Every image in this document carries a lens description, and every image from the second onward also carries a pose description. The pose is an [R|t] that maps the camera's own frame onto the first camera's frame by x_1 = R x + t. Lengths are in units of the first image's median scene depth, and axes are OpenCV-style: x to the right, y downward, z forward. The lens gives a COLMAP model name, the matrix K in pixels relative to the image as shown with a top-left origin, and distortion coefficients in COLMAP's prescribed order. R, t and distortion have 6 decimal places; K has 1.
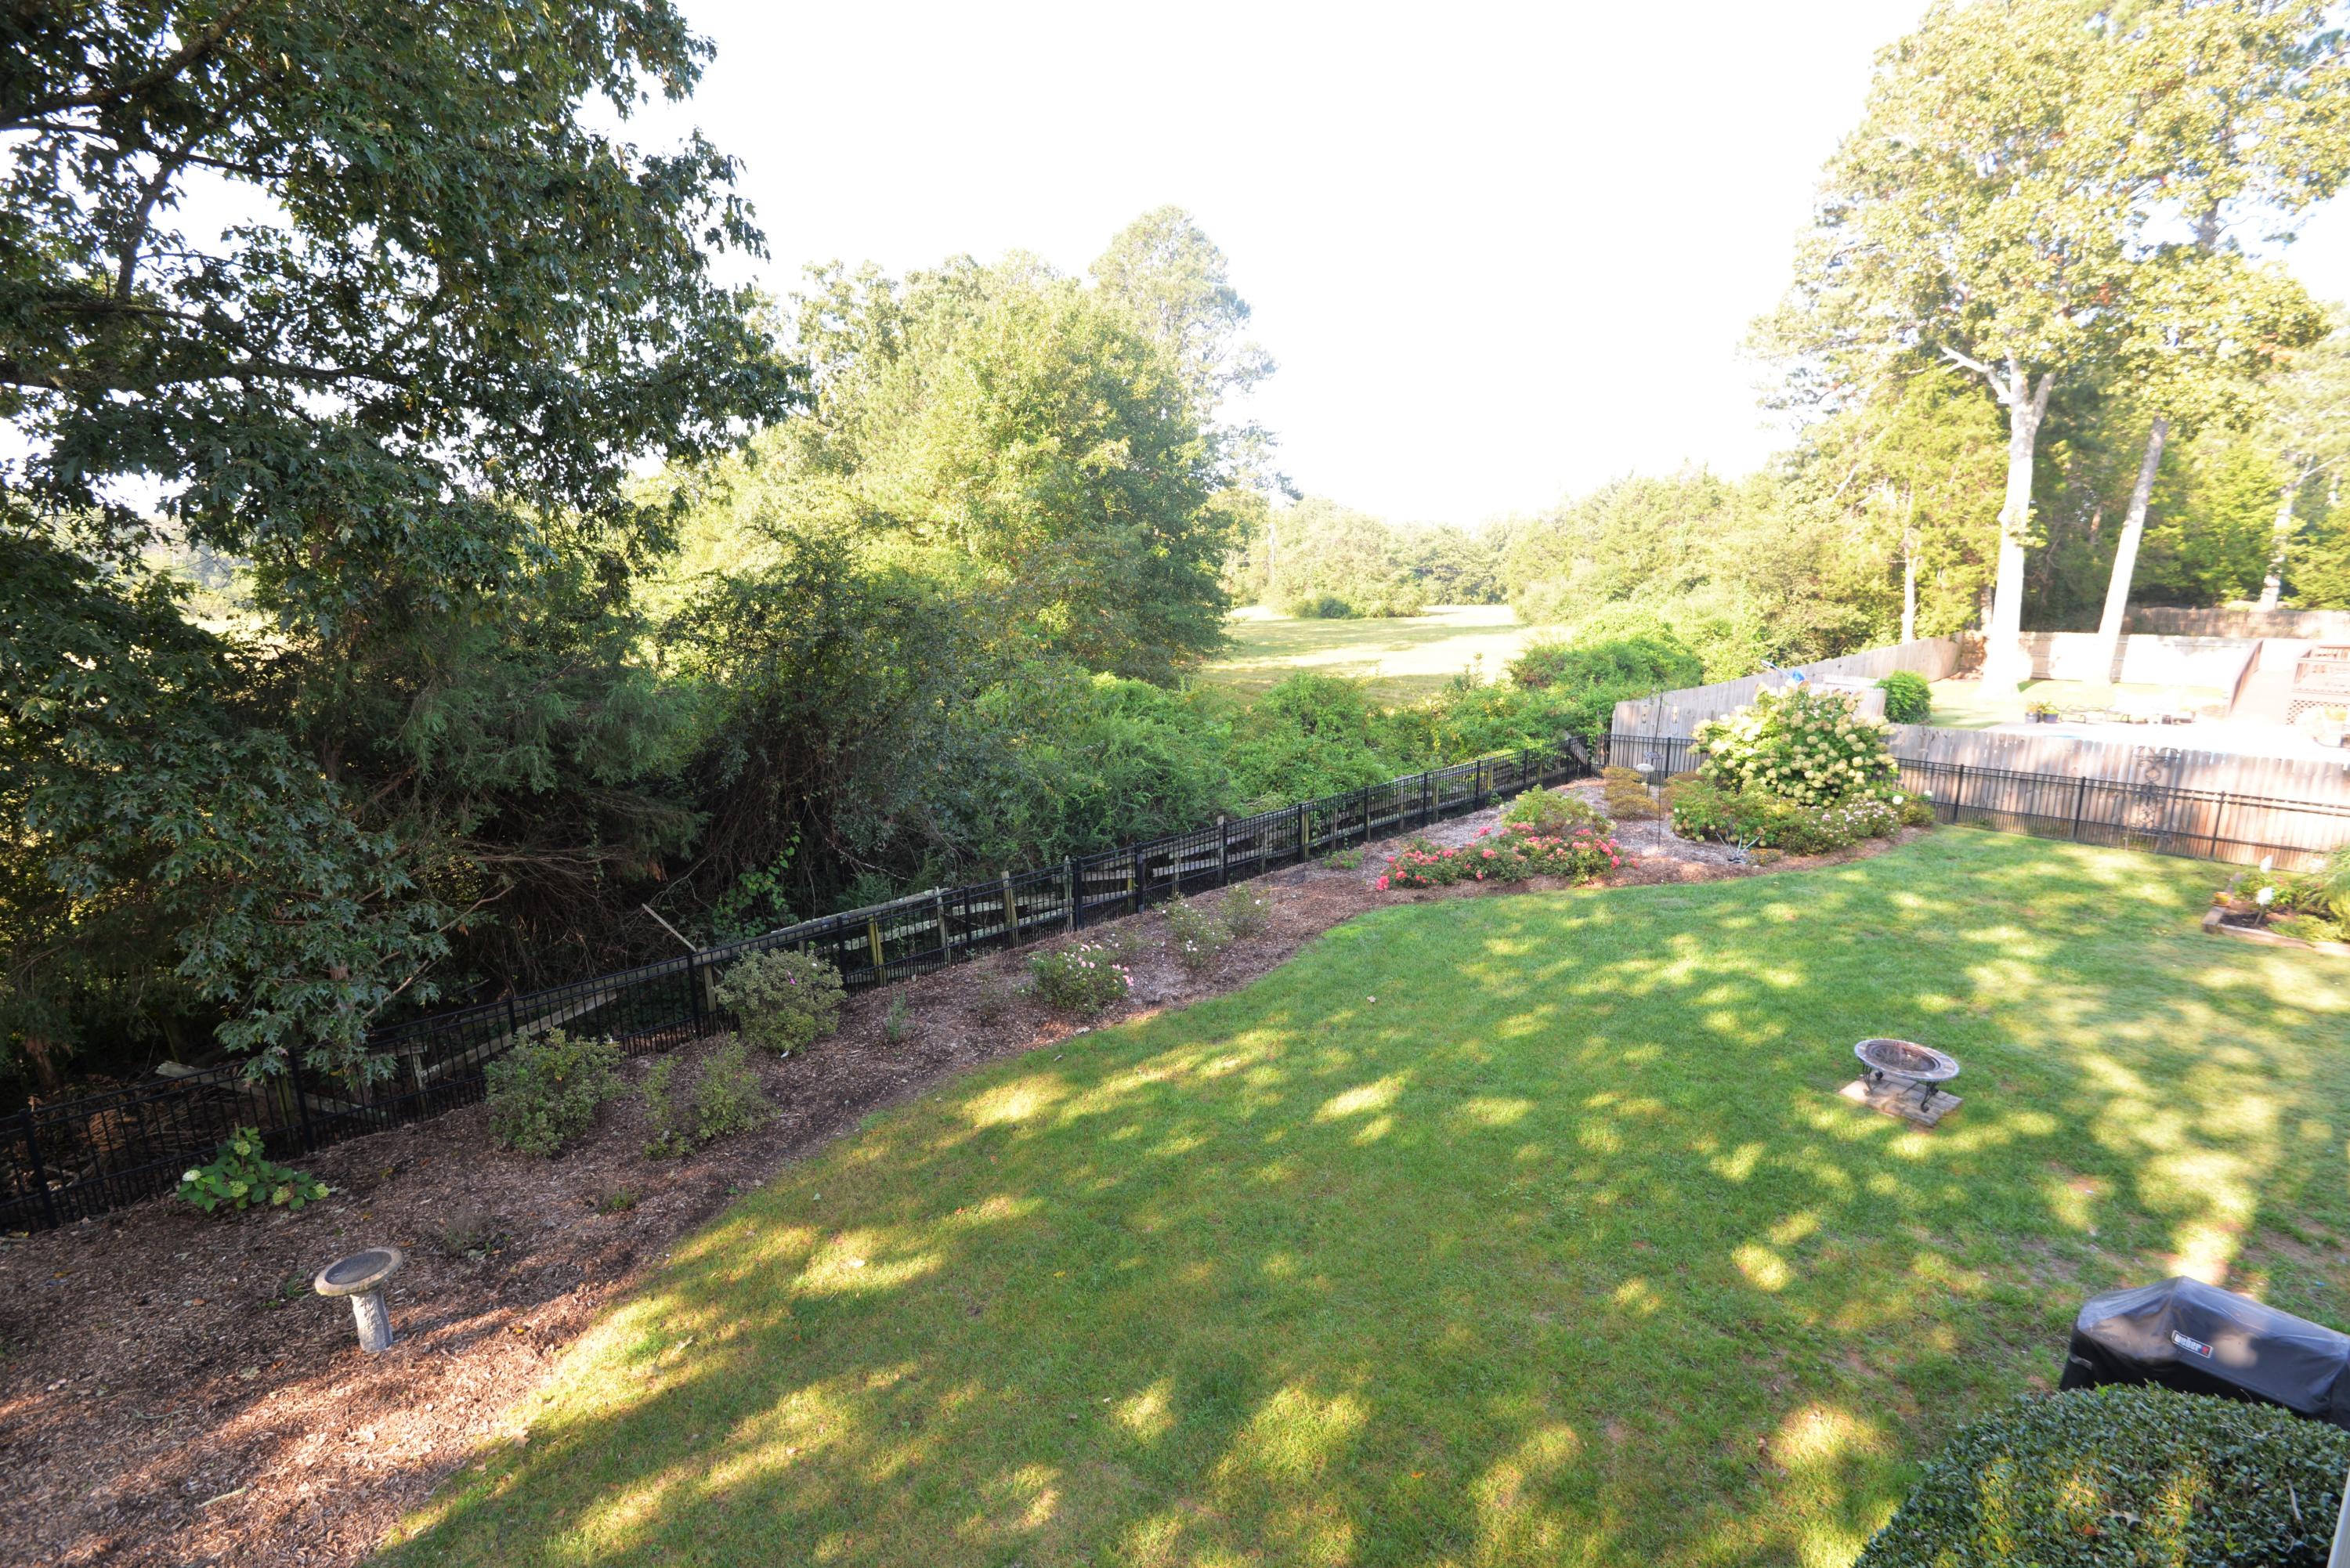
lens RADIAL K [[1073.0, 0, 1175.1], [0, 1073.0, 786.7], [0, 0, 1]] dist [-0.008821, -0.005210]
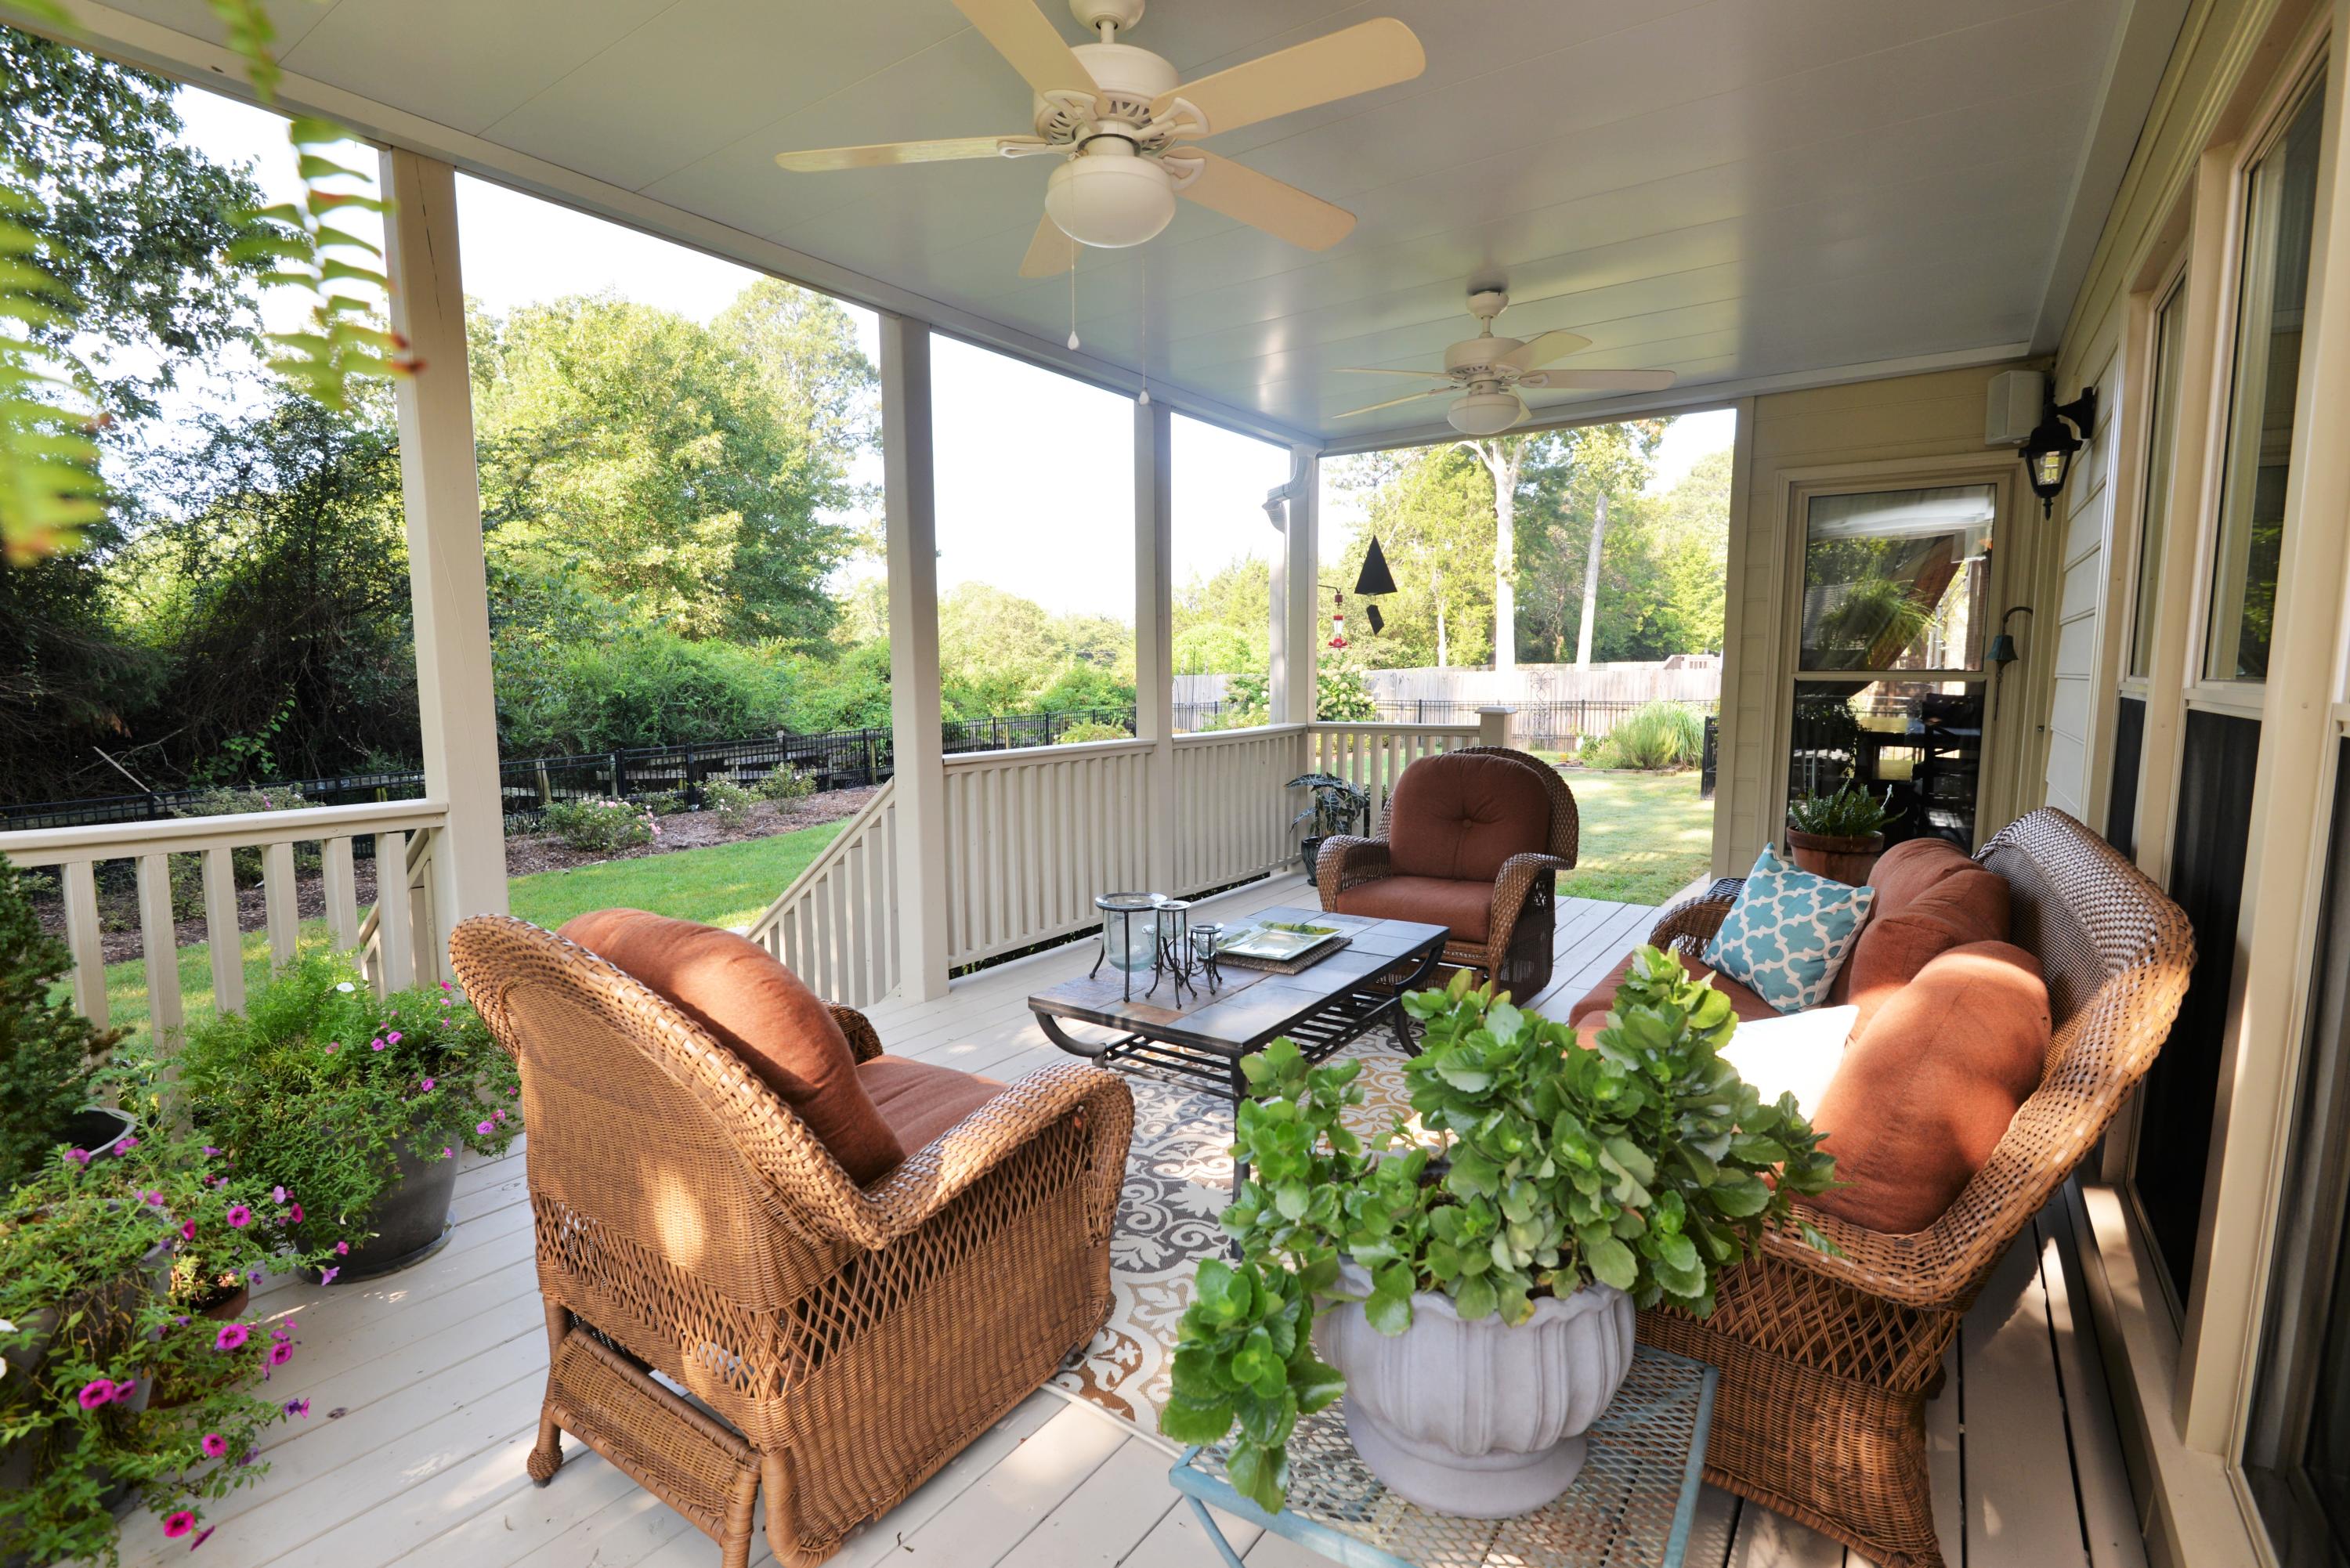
lens RADIAL K [[1073.0, 0, 1170.0], [0, 1073.0, 787.1], [0, 0, 1]] dist [-0.008821, -0.005210]
pose [[0.959066, -0.025597, 0.282023, 0.073575], [0.052354, 0.994766, -0.087751, 0.128672], [-0.278301, 0.098924, 0.955386, -0.078782]]
